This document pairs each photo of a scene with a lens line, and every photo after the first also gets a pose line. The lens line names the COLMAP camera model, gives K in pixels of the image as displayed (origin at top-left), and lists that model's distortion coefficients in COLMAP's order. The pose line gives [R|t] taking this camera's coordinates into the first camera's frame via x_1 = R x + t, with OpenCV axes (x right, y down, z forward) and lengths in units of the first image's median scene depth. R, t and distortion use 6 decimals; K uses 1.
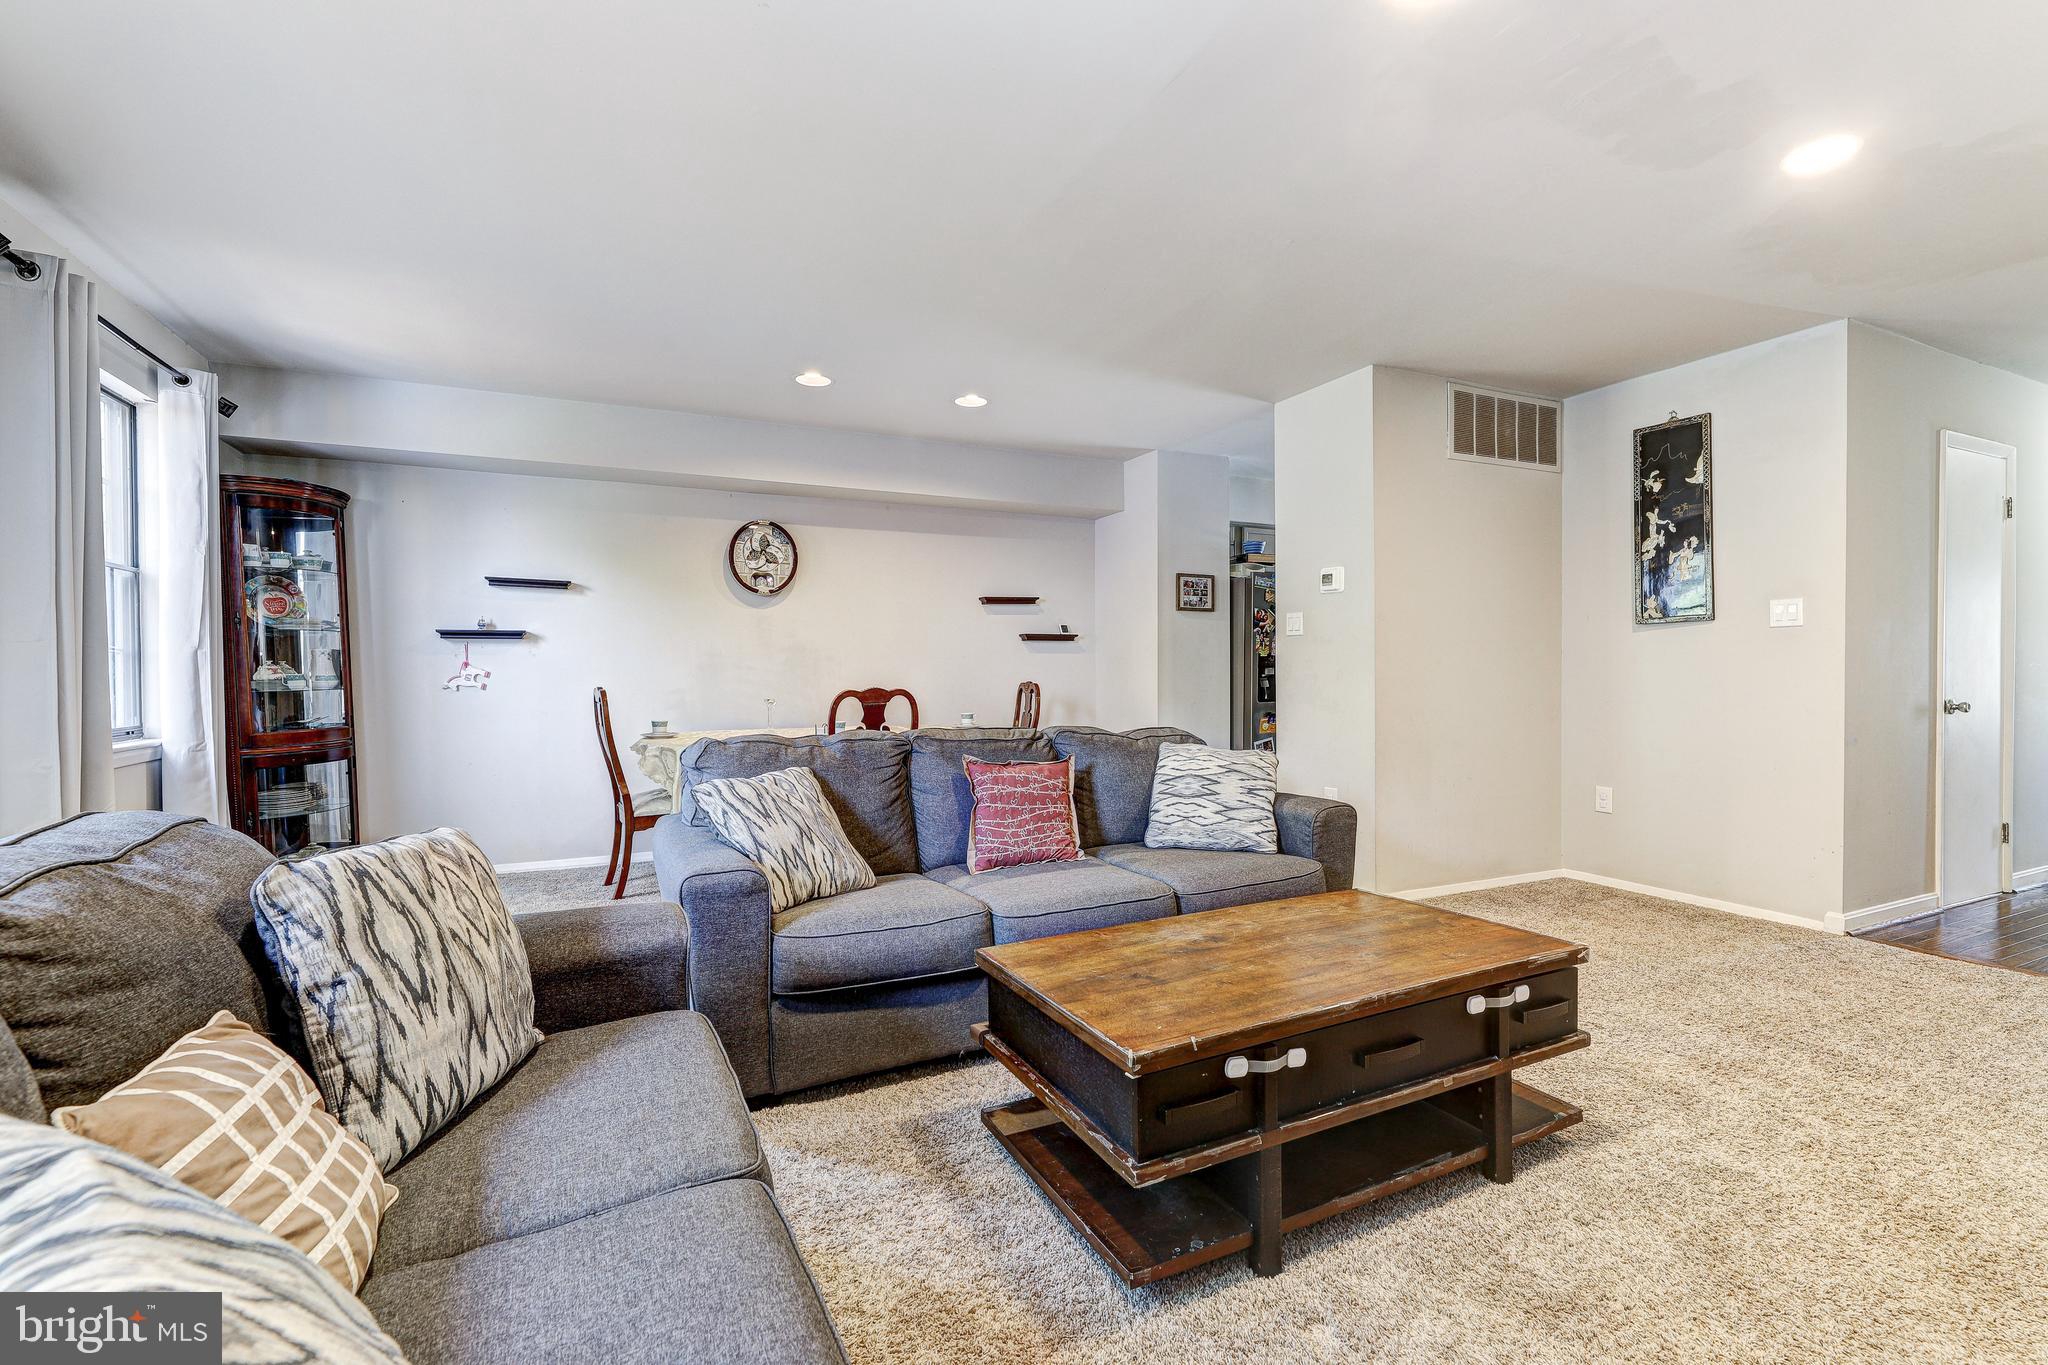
lens RADIAL K [[880.5, 0, 1002.5], [0, 880.5, 691.0], [0, 0, 1]] dist [0.004936, -0.003504]
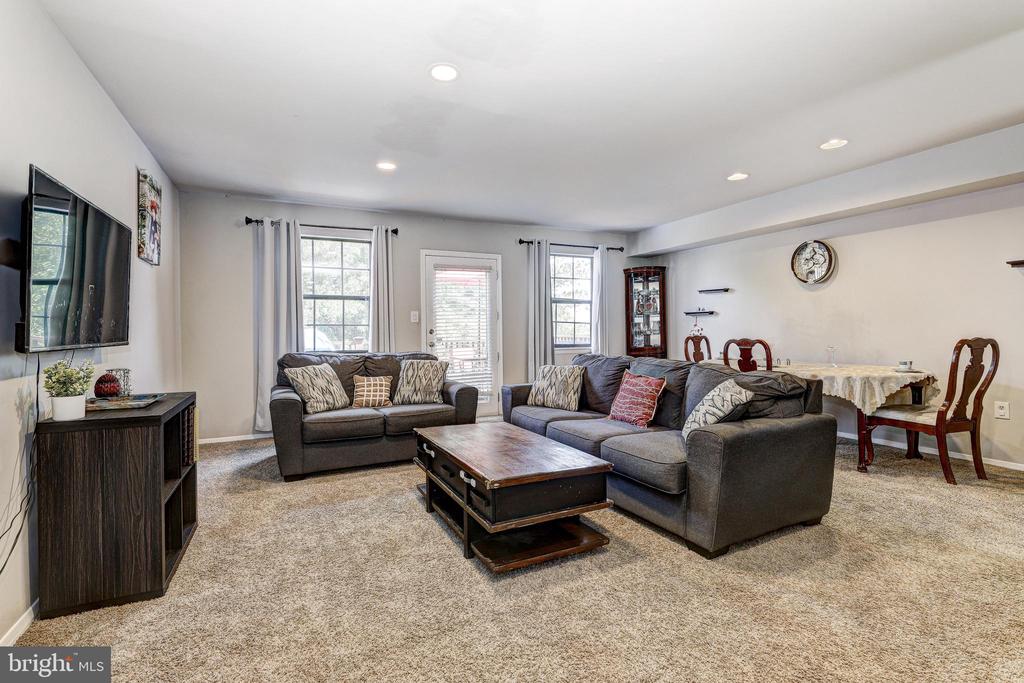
lens RADIAL K [[452.2, 0, 497.3], [0, 452.2, 340.2], [0, 0, 1]] dist [0.007140, -0.002931]
pose [[0.001869, 0.028910, -0.999580, 0.722012], [-0.012235, 0.999508, 0.028885, -0.019239], [0.999923, 0.012176, 0.002221, 0.445958]]
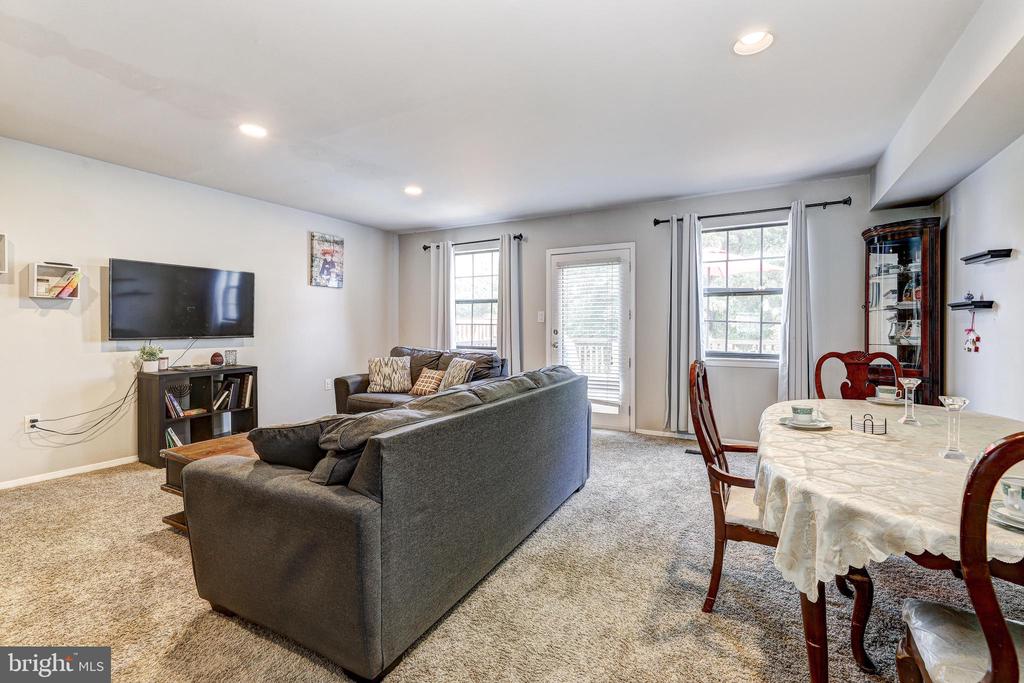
lens RADIAL K [[440.2, 0, 529.8], [0, 440.2, 332.2], [0, 0, 1]] dist [0.004936, -0.003504]
pose [[-0.792637, 0.014689, -0.609517, 0.265776], [-0.009766, 0.999276, 0.036781, -0.046080], [0.609616, 0.035107, -0.791919, 1.158733]]
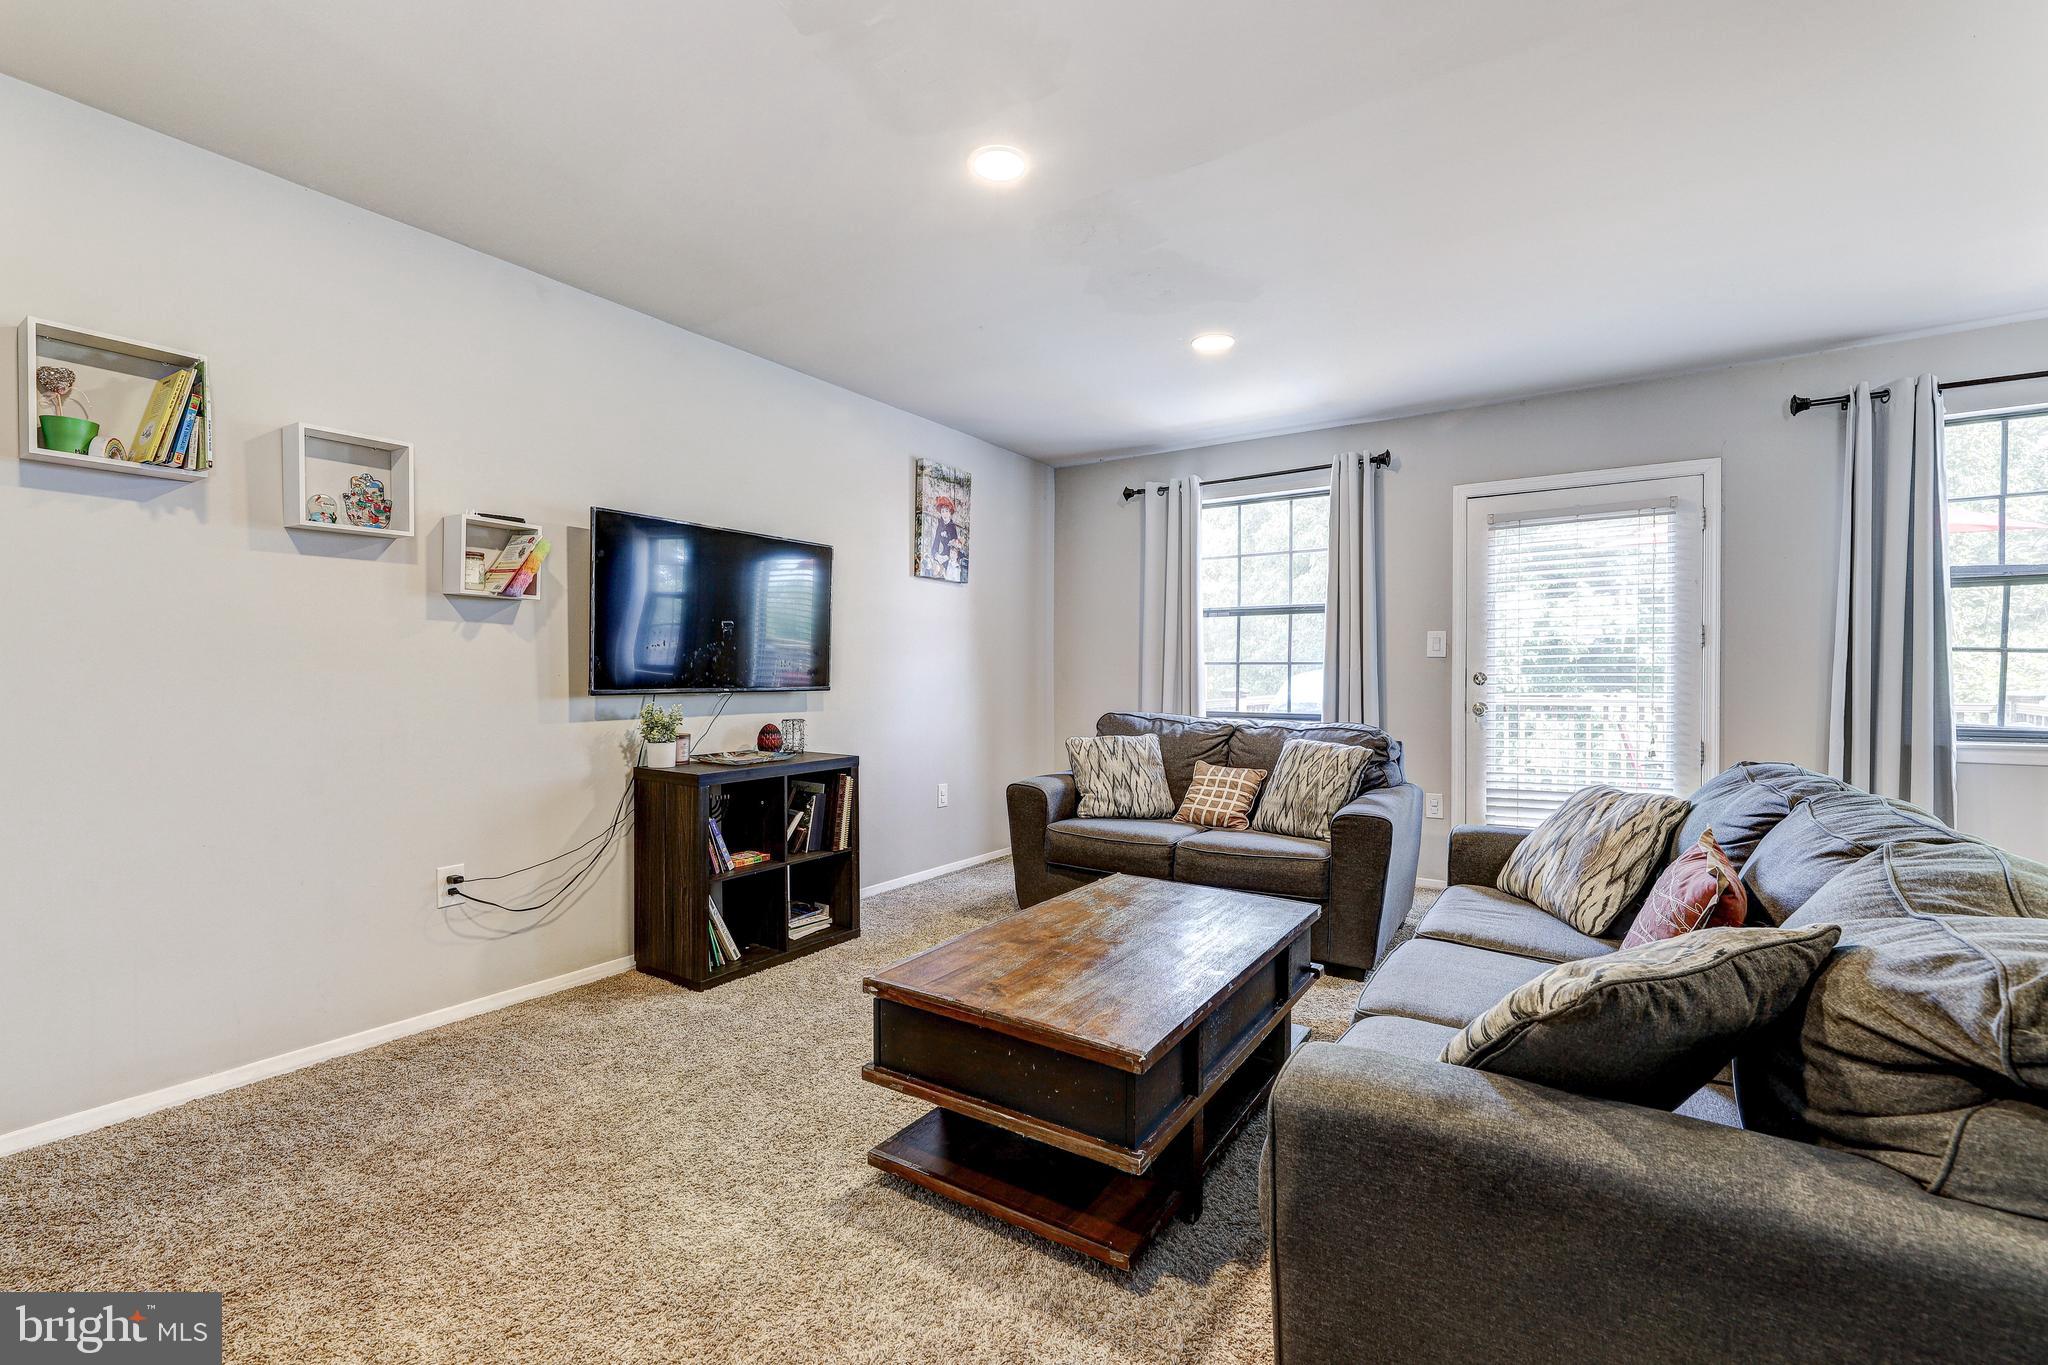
lens RADIAL K [[880.5, 0, 1028.8], [0, 880.5, 676.3], [0, 0, 1]] dist [0.004936, -0.003504]
pose [[-0.851076, 0.007980, -0.524982, 0.449462], [-0.006182, 0.999663, 0.025217, -0.029231], [0.525007, 0.024707, -0.850739, 0.846858]]
